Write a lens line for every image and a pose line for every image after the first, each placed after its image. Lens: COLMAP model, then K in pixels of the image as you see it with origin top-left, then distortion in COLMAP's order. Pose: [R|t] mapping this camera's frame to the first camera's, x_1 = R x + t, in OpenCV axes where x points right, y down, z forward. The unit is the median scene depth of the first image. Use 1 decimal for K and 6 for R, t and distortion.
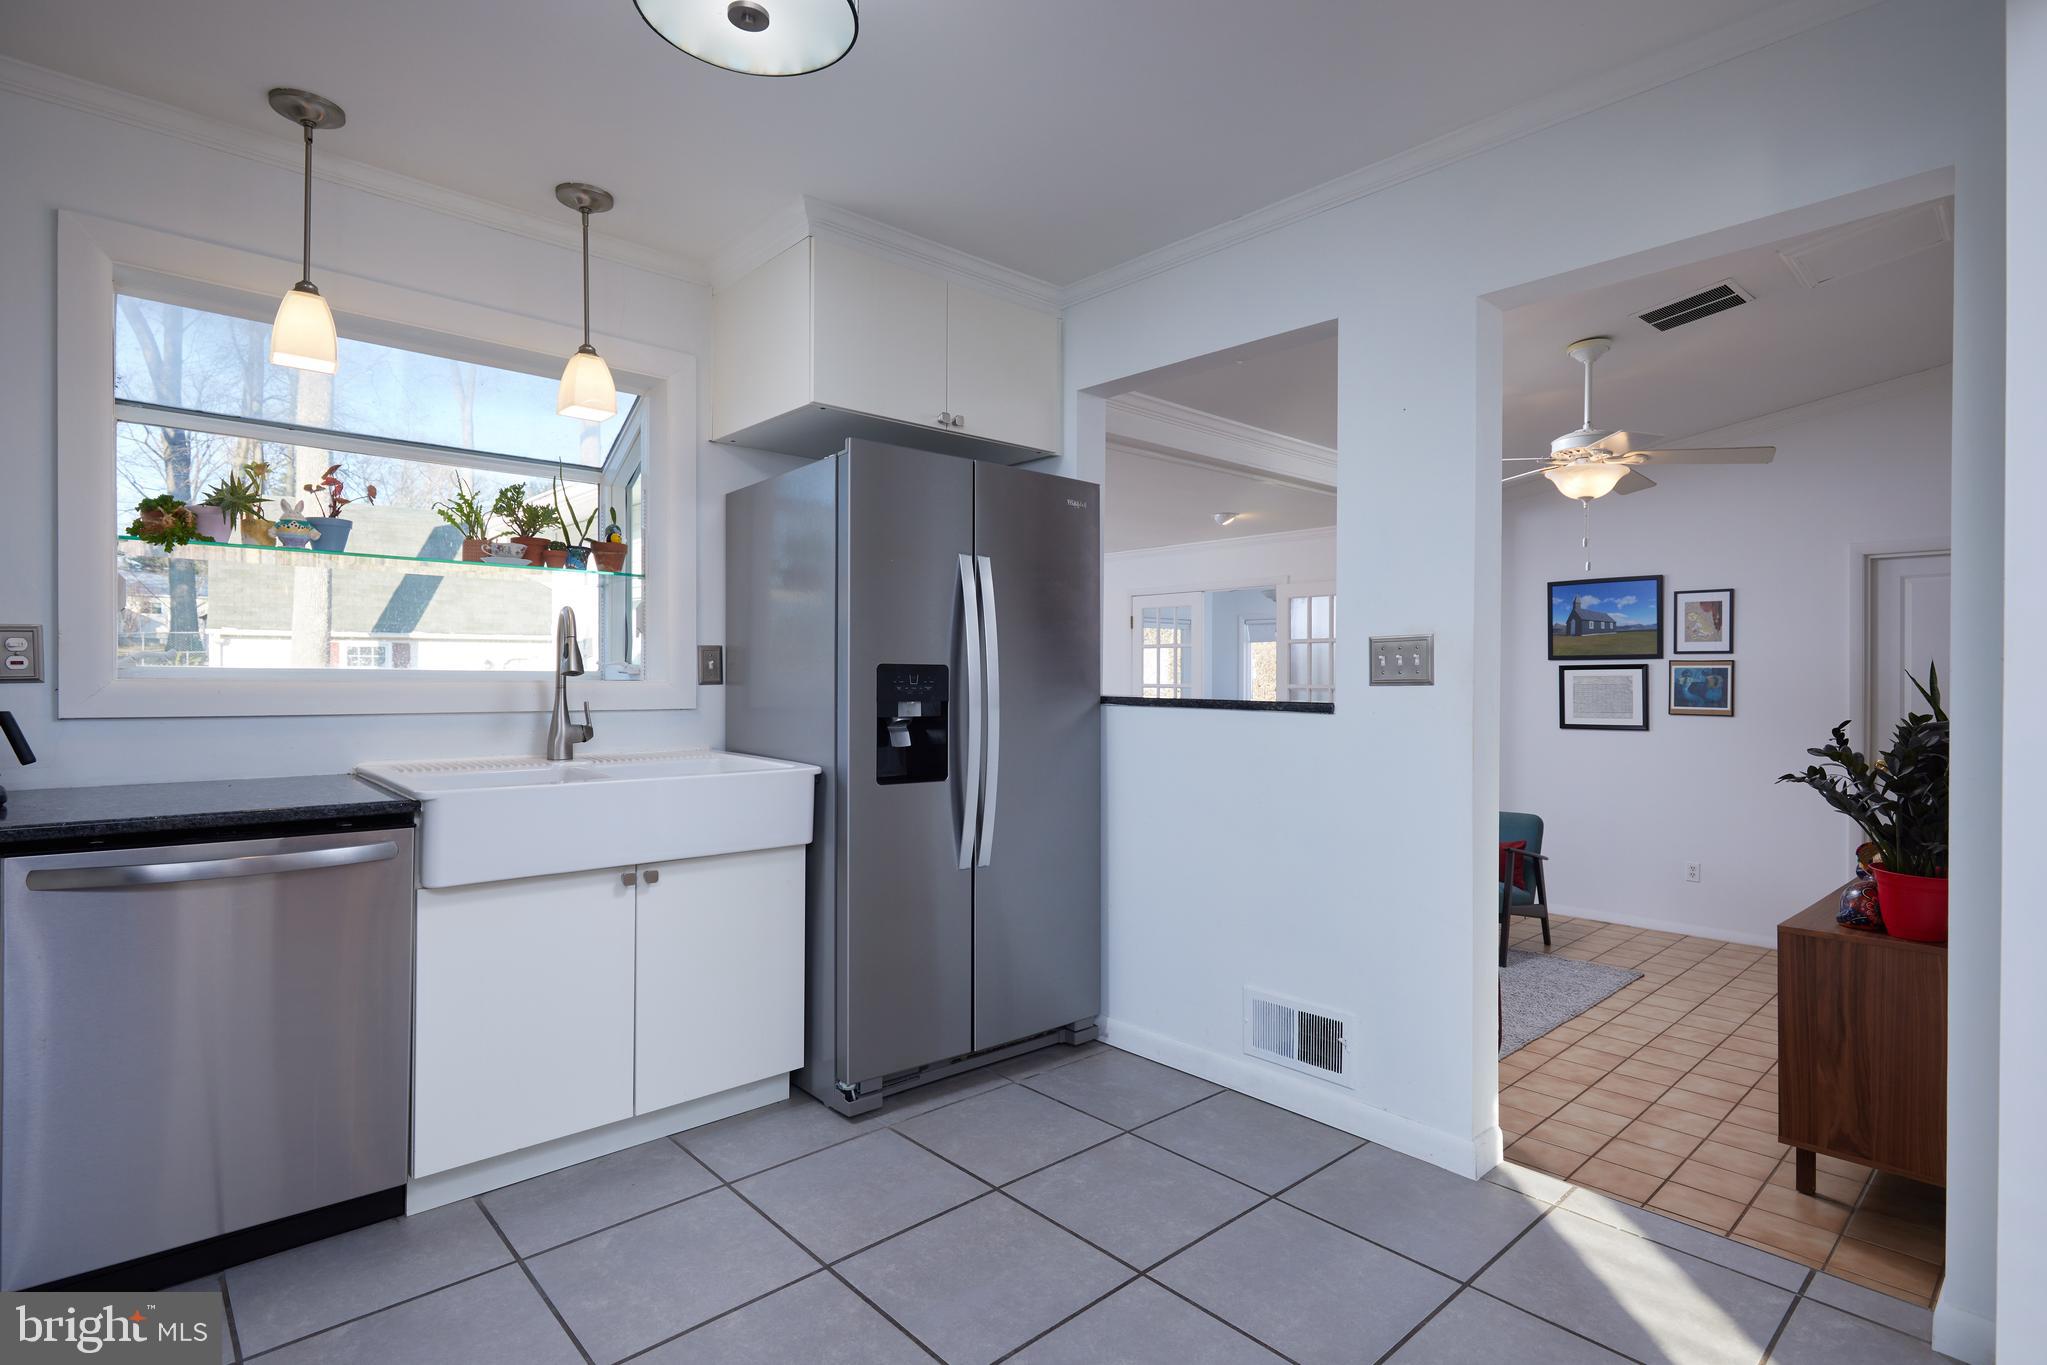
lens RADIAL K [[1007.4, 0, 1023.4], [0, 1007.4, 681.9], [0, 0, 1]] dist [0.003159, -0.000168]
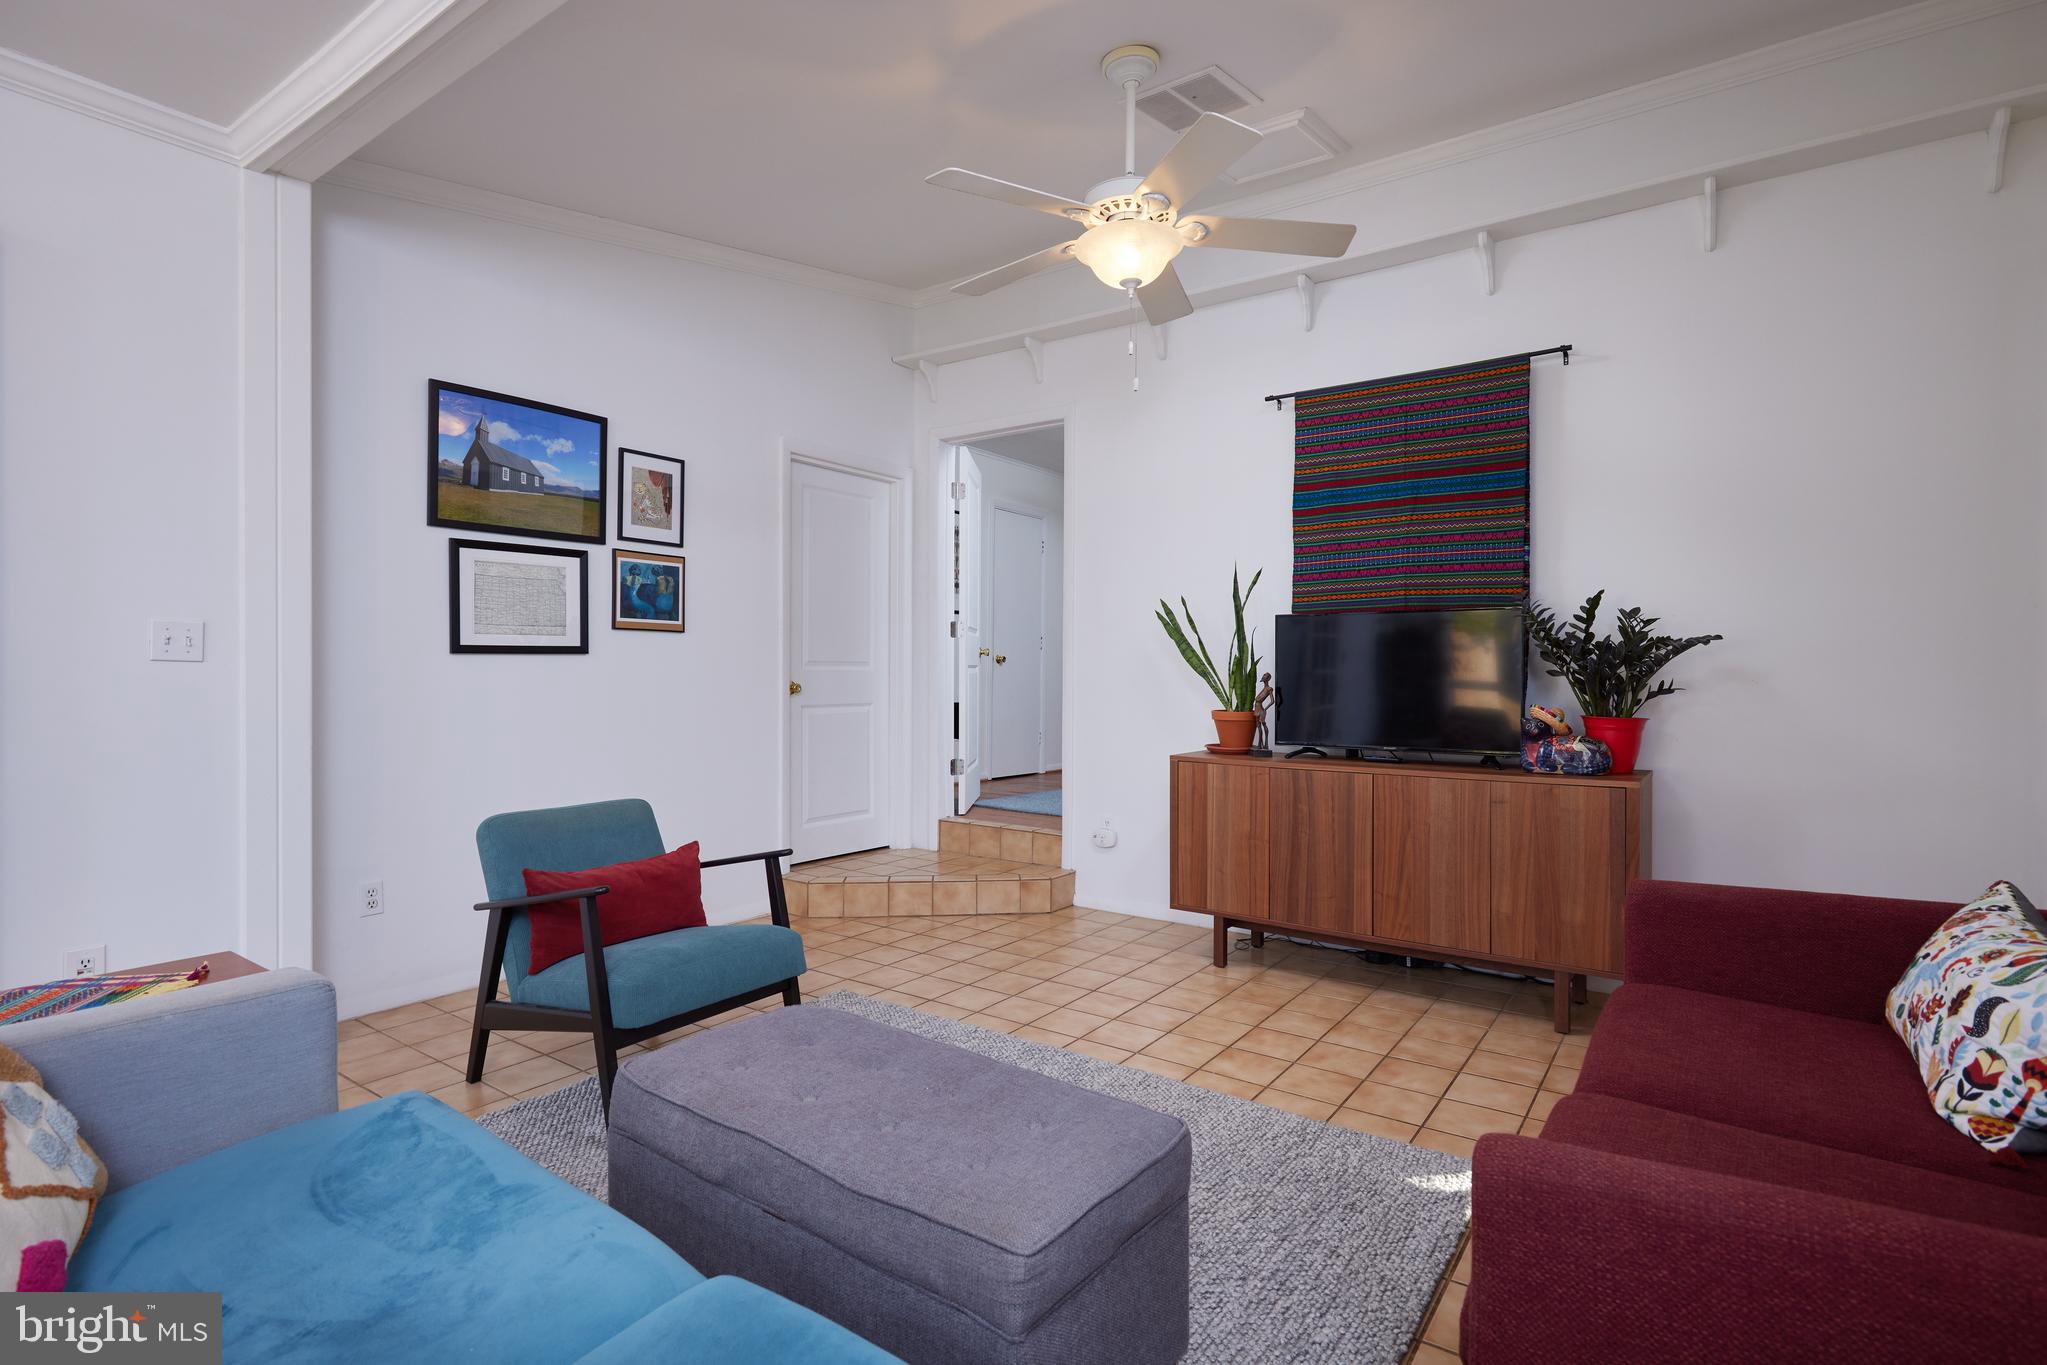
lens RADIAL K [[1007.4, 0, 1037.7], [0, 1007.4, 683.6], [0, 0, 1]] dist [0.003159, -0.000168]
pose [[-0.210341, -0.015981, 0.977497, -0.140077], [-0.003603, 0.999872, 0.015571, 0.105094], [-0.977621, -0.000247, -0.210372, 1.596006]]
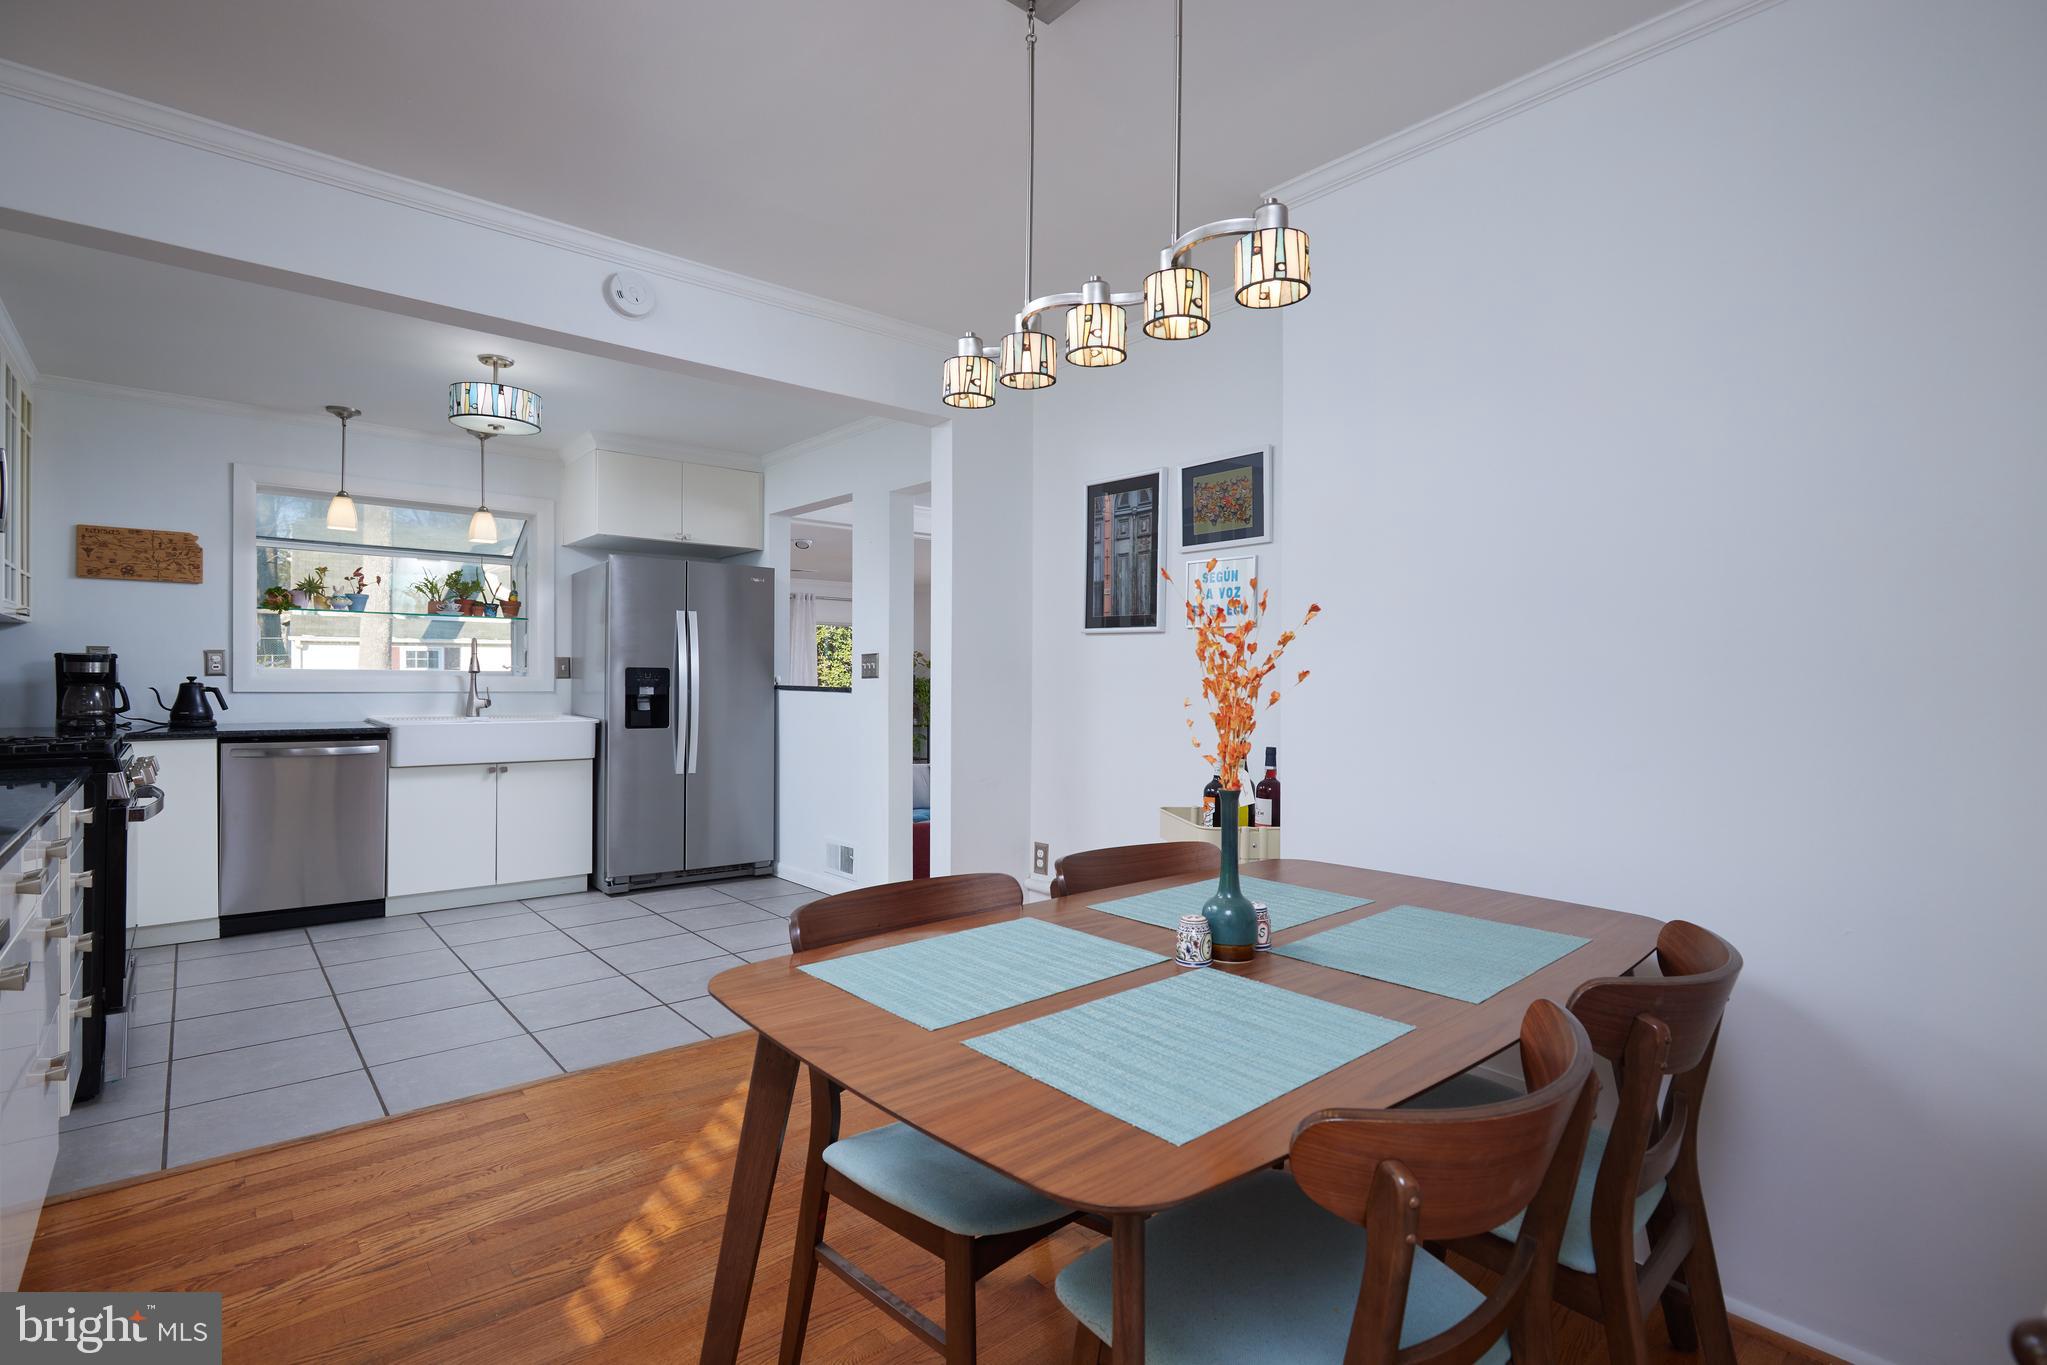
lens RADIAL K [[984.0, 0, 1021.3], [0, 984.0, 685.6], [0, 0, 1]] dist [-0.000878, 0.002550]
pose [[0.999235, 0.001082, -0.039089, 0.571998], [-0.000990, 0.999997, 0.002355, 0.010093], [0.039091, -0.002314, 0.999233, -0.728606]]
